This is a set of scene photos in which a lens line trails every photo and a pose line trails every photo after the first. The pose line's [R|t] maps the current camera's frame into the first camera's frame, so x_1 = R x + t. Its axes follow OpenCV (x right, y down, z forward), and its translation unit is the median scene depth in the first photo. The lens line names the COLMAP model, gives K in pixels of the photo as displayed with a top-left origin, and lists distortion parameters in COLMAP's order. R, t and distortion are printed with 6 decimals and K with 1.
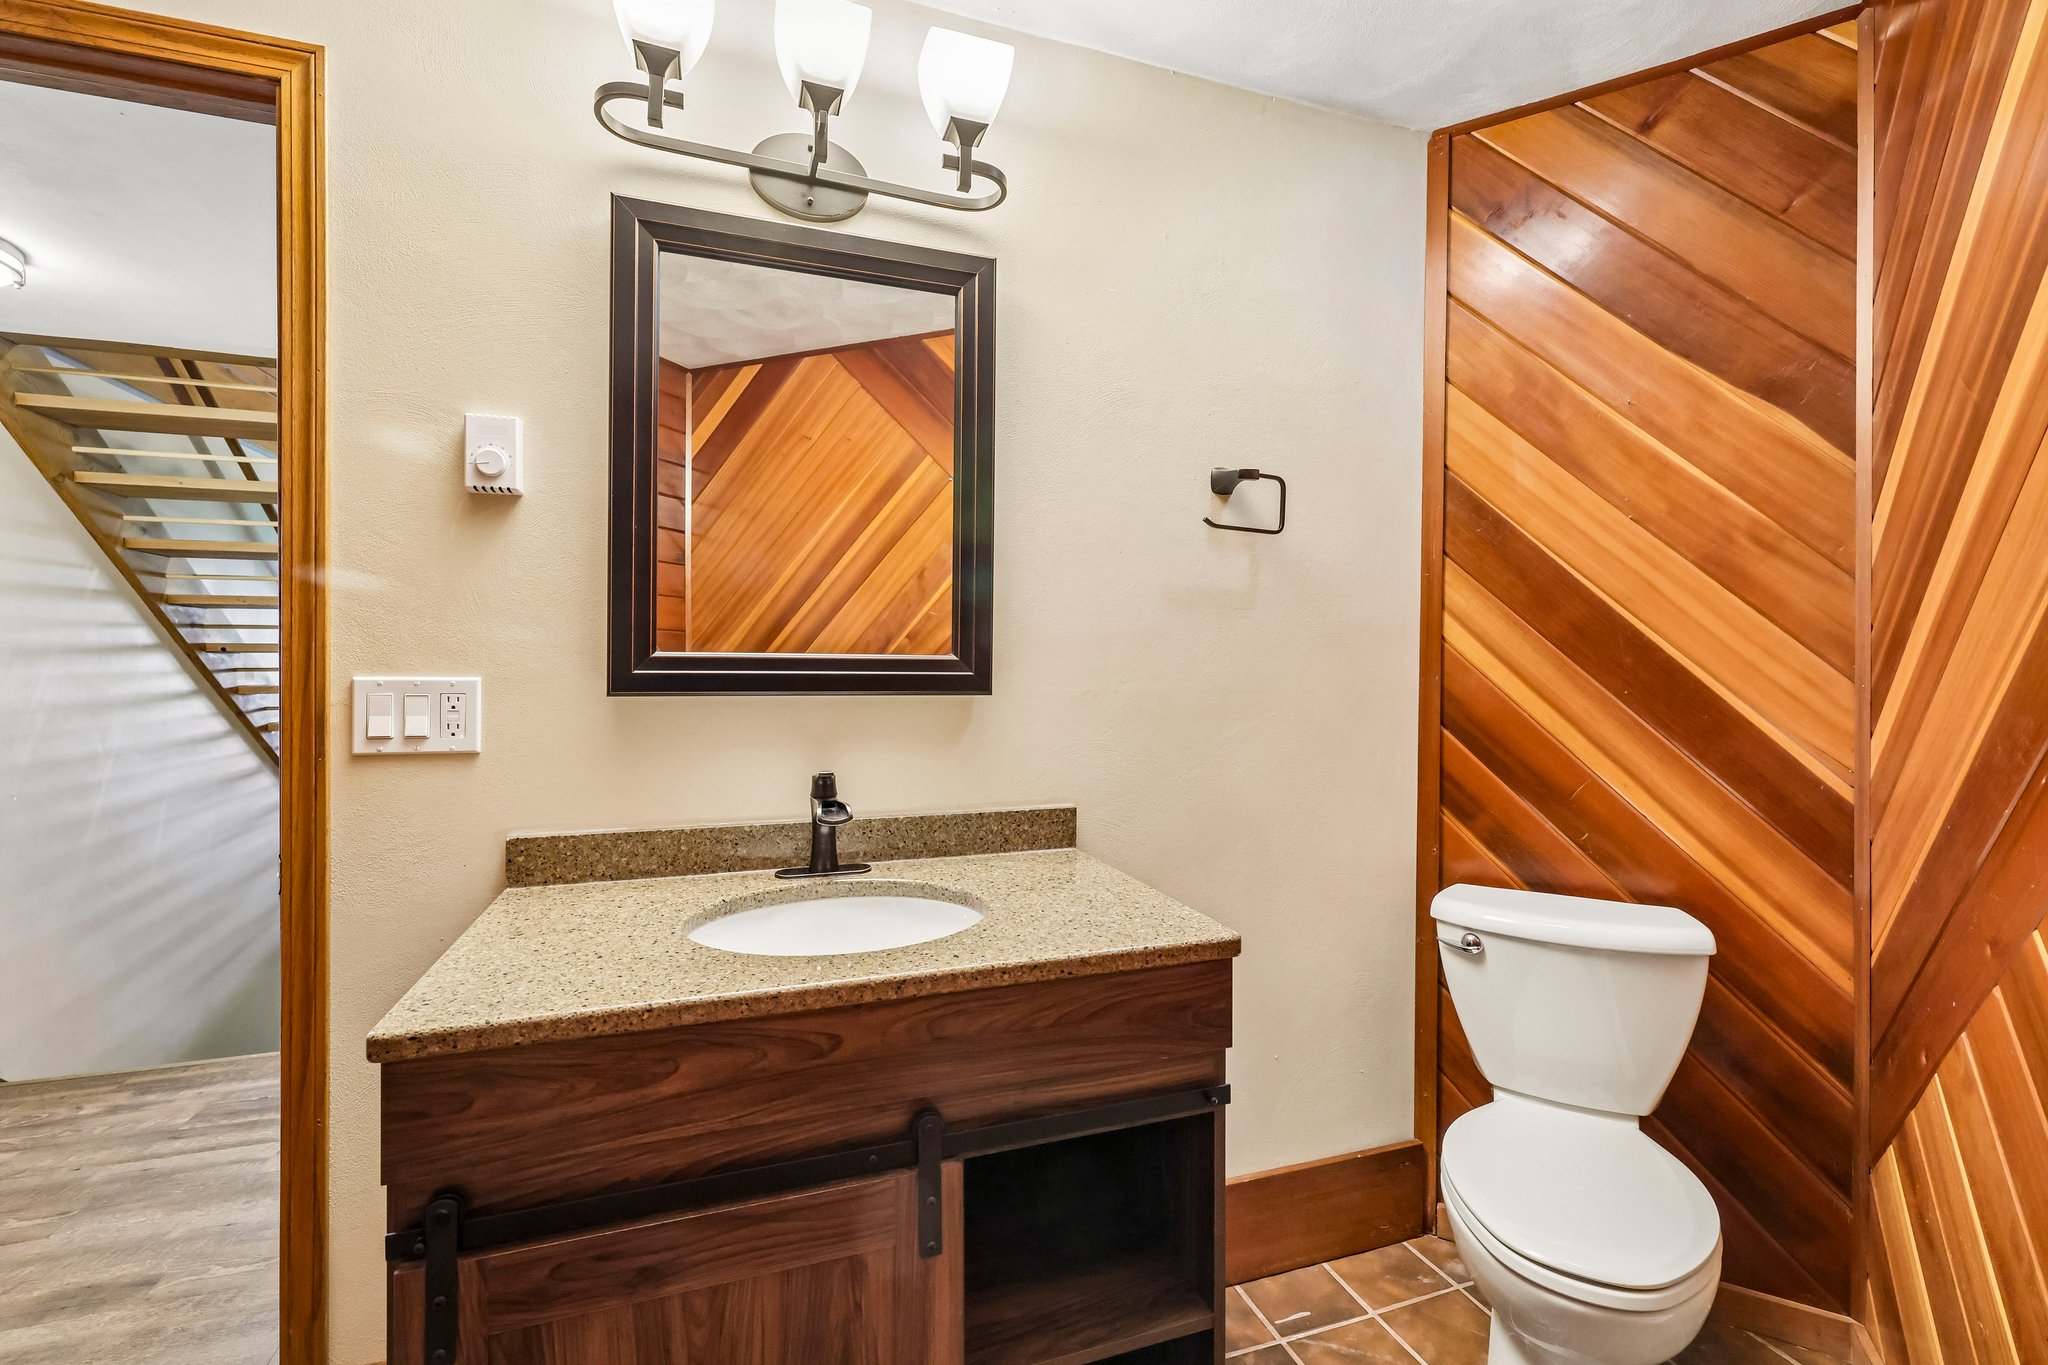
lens RADIAL K [[865.8, 0, 1014.1], [0, 865.8, 669.2], [0, 0, 1]] dist [0.000619, 0.000573]
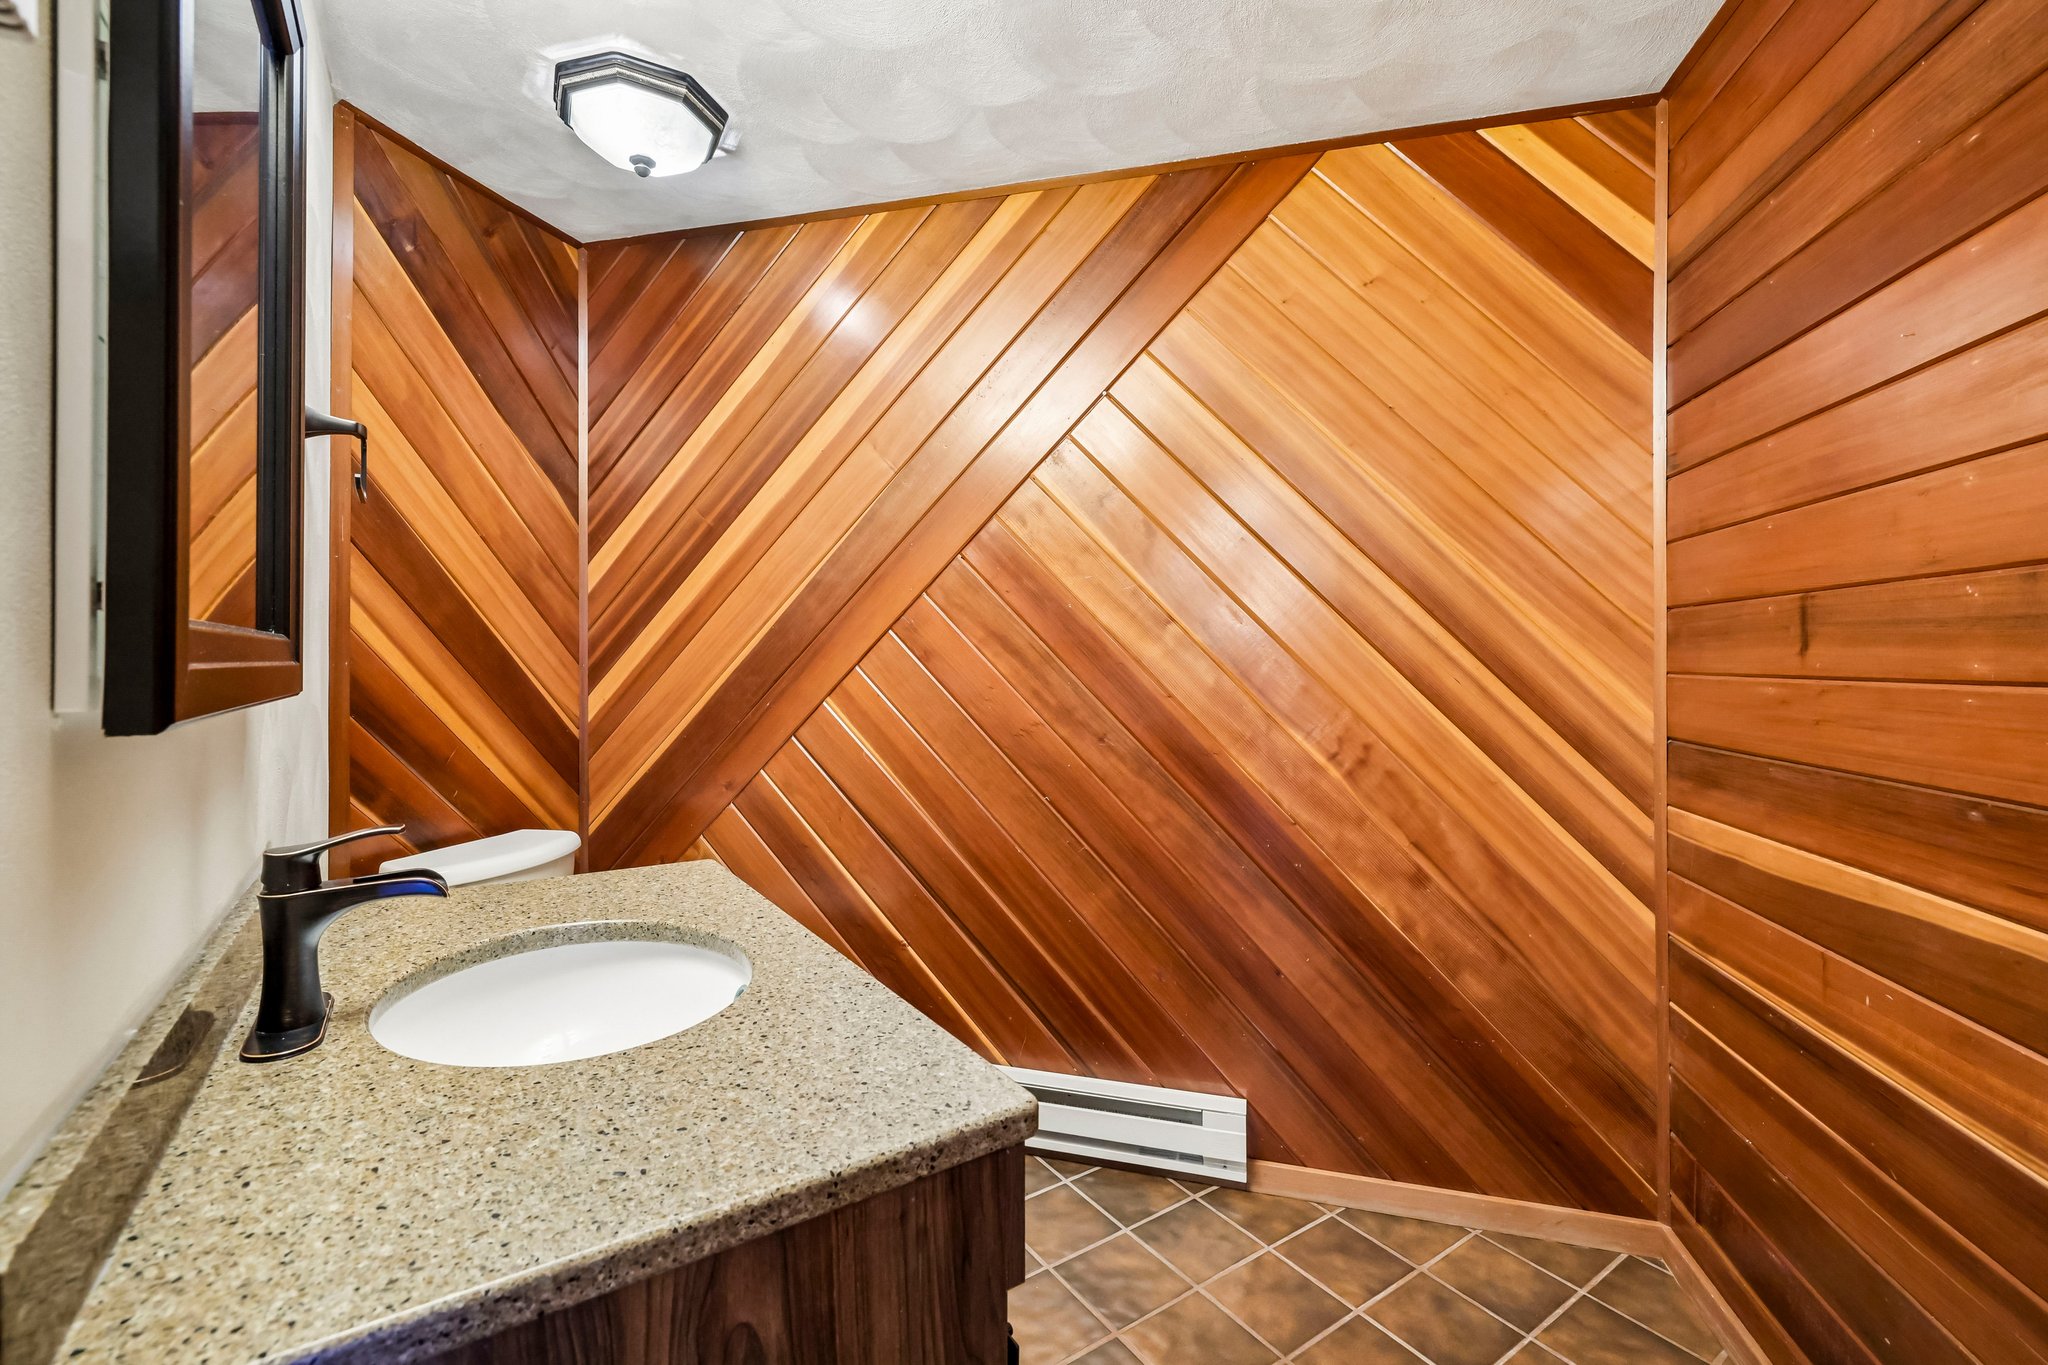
lens RADIAL K [[865.8, 0, 1014.1], [0, 865.8, 669.2], [0, 0, 1]] dist [0.000619, 0.000573]
pose [[-0.263384, -0.017351, 0.964535, -0.756987], [-0.006419, 0.999848, 0.016234, -0.005034], [-0.964670, -0.001916, -0.263455, 0.608385]]
